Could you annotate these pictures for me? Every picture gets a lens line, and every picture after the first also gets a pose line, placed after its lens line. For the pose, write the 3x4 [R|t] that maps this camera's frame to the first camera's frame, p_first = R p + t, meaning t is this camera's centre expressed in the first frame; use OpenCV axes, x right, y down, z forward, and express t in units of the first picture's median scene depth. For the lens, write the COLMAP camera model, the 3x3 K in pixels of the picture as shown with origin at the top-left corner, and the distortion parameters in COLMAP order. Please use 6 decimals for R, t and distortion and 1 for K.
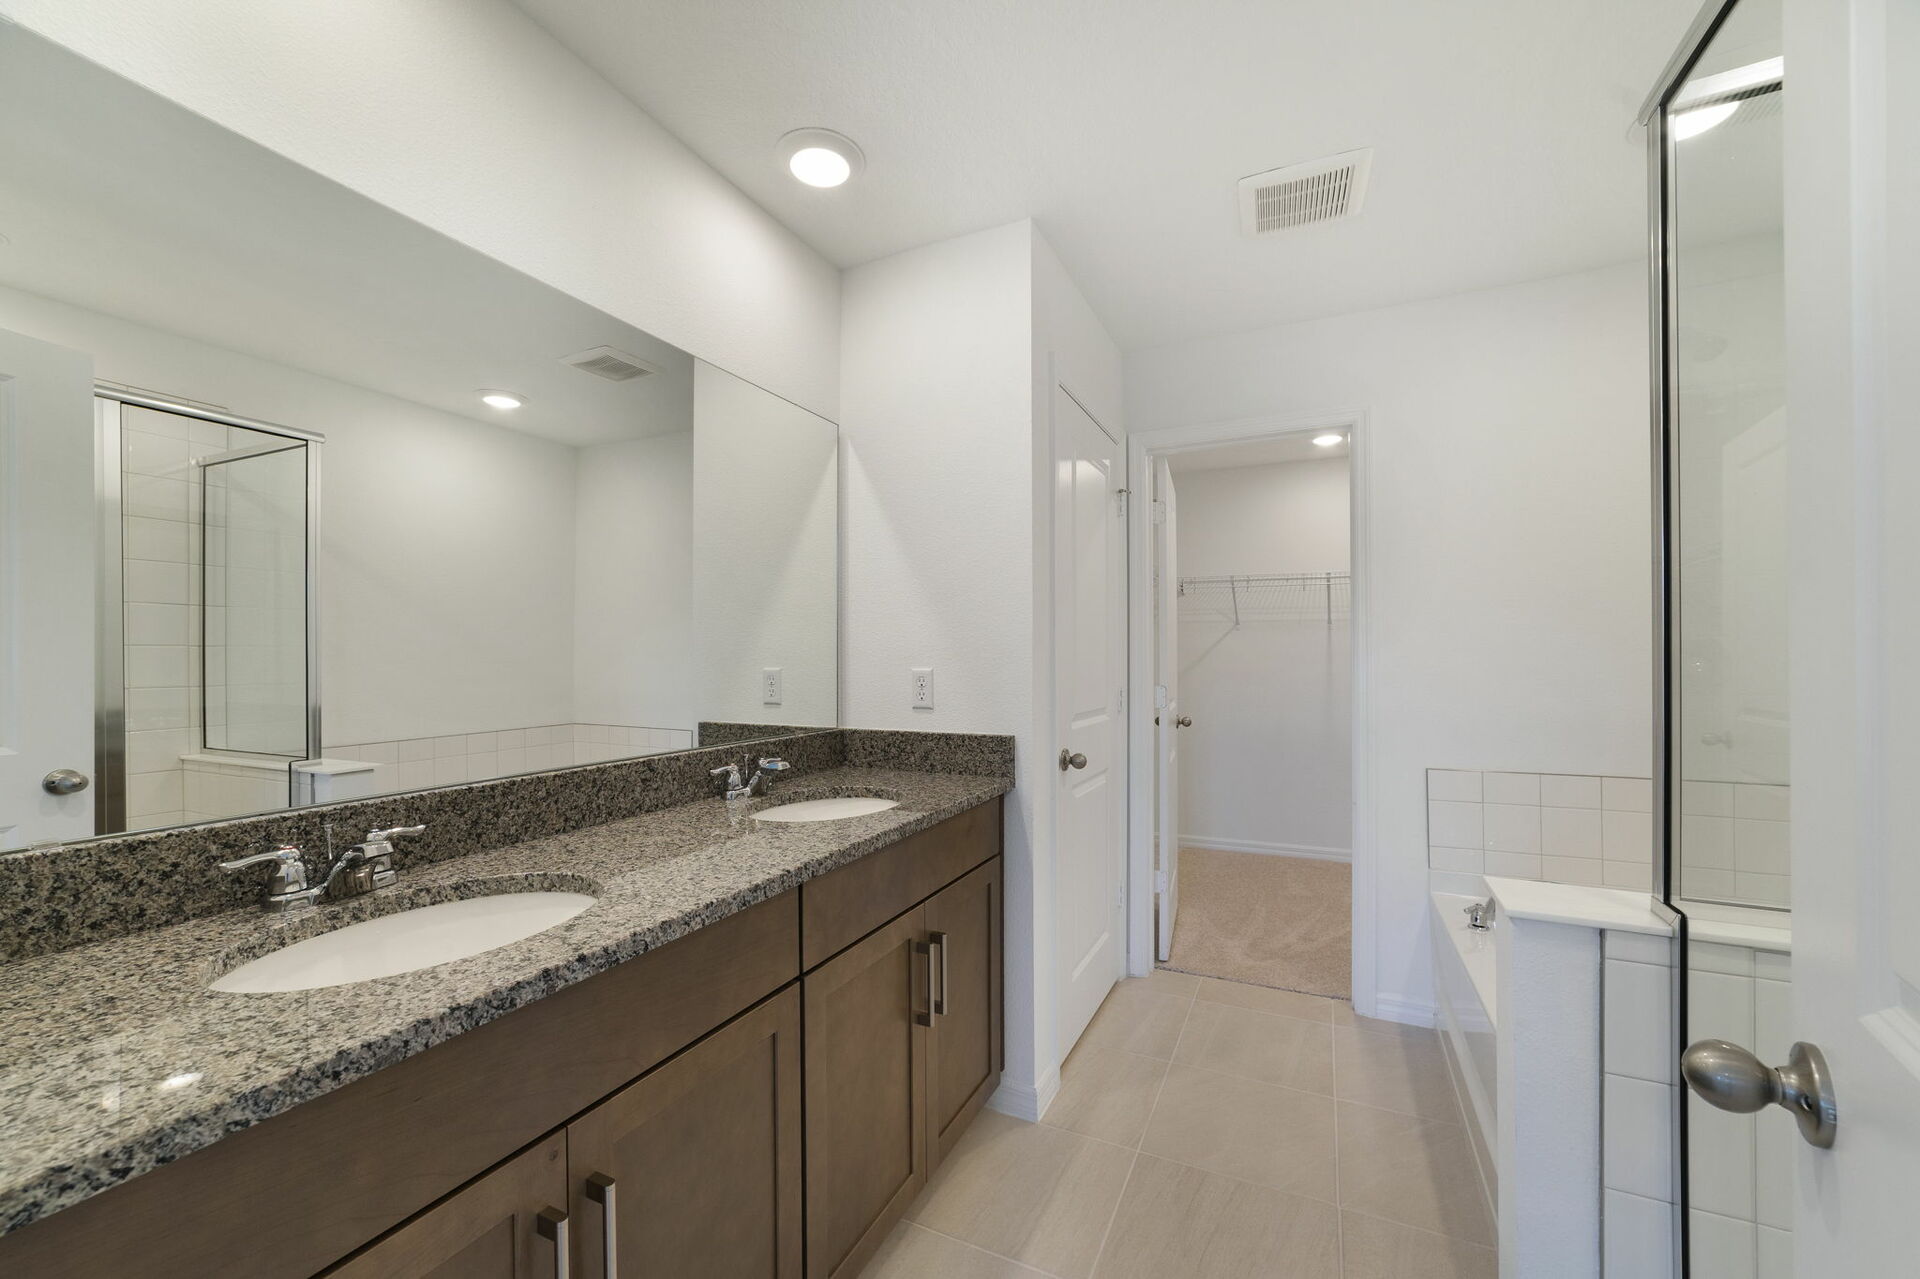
lens RADIAL K [[733.4, 0, 960.1], [0, 733.4, 654.4], [0, 0, 1]] dist [-0.040294, 0.018597]
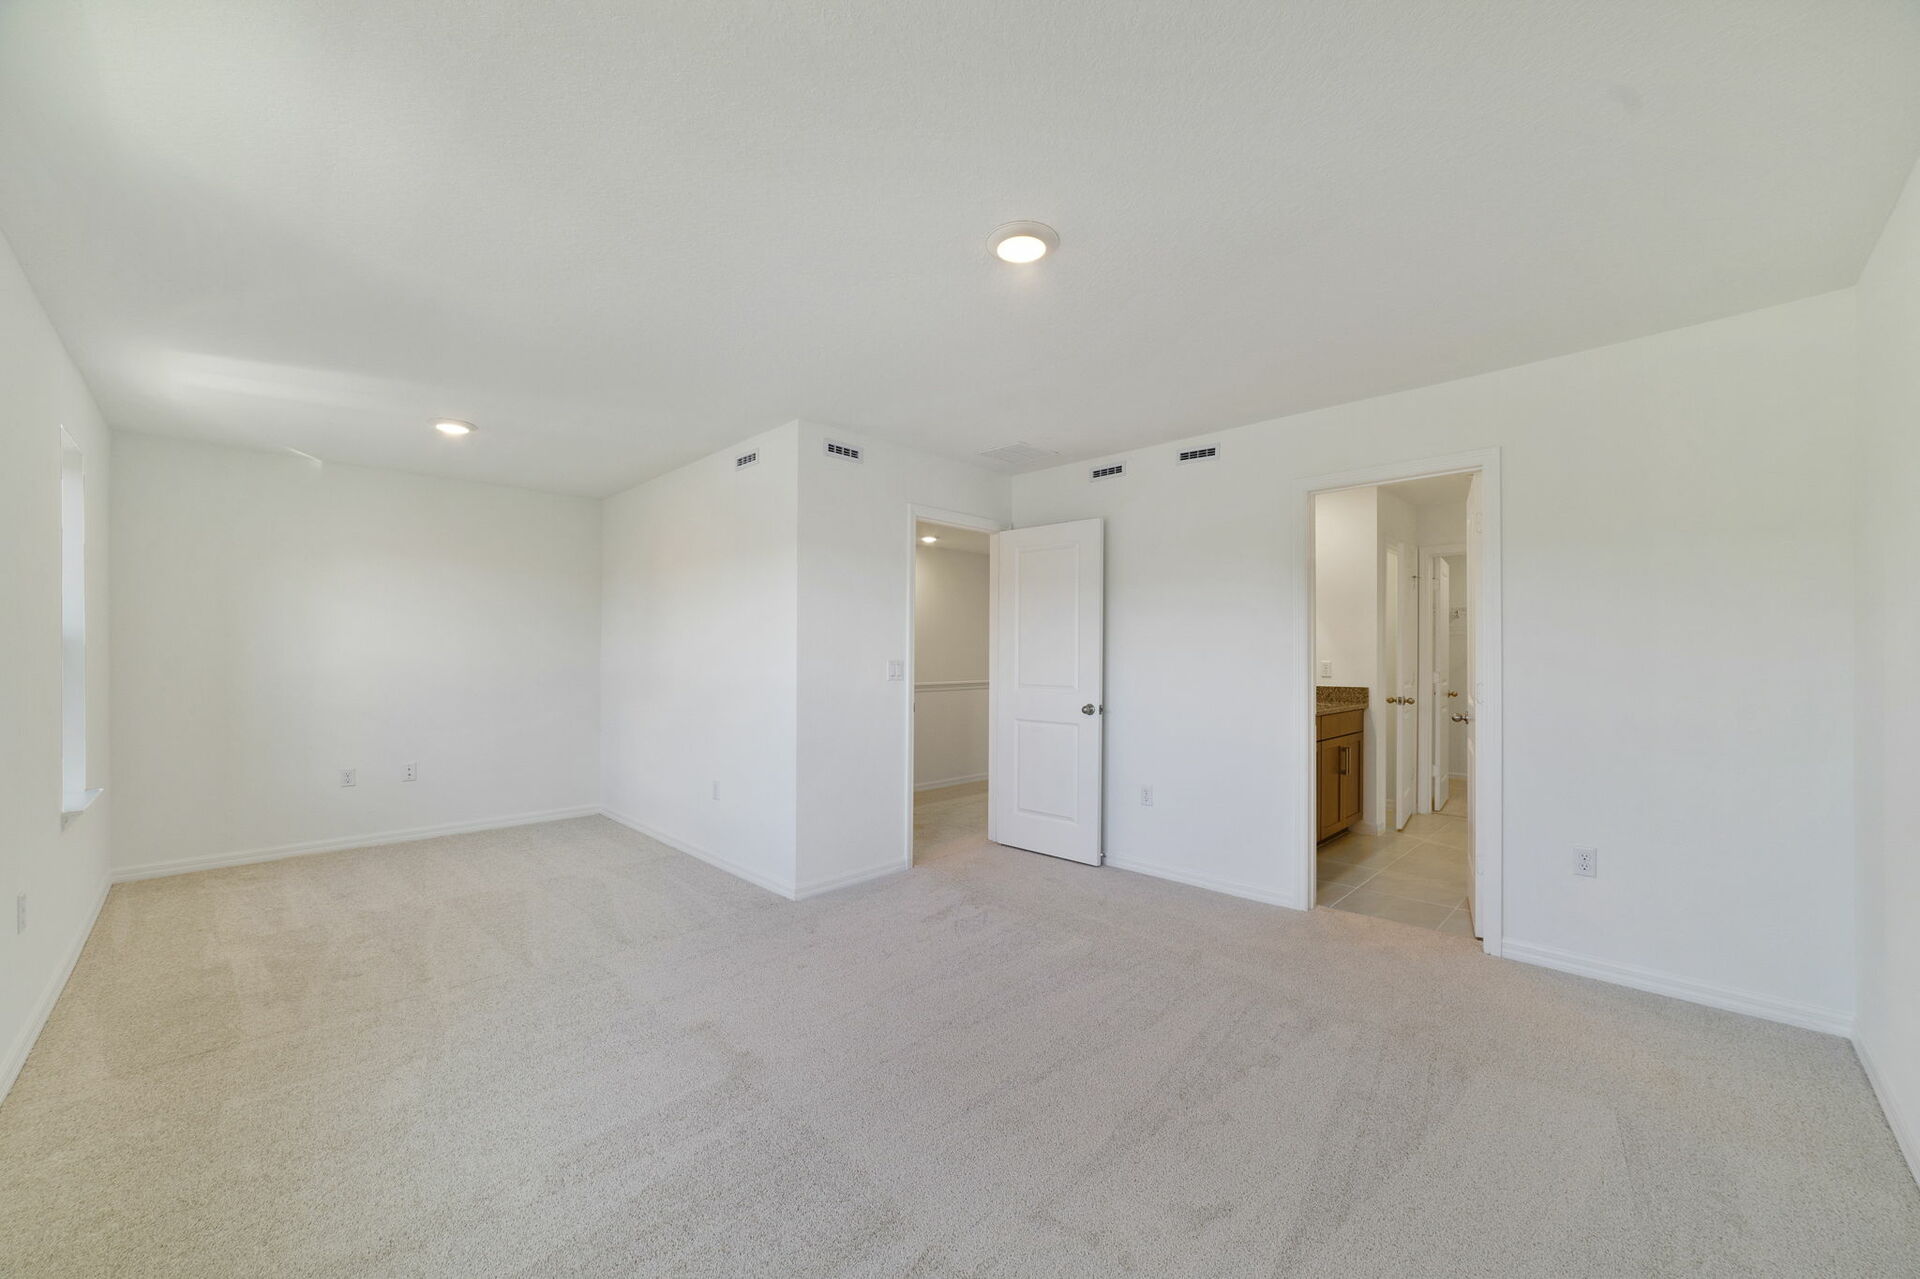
lens RADIAL K [[733.4, 0, 960.1], [0, 733.4, 654.4], [0, 0, 1]] dist [-0.040294, 0.018597]
pose [[0.944197, 0.007274, -0.329300, -0.307471], [-0.006117, 0.999971, 0.004549, -0.005803], [0.329324, -0.002281, 0.944214, -1.310336]]
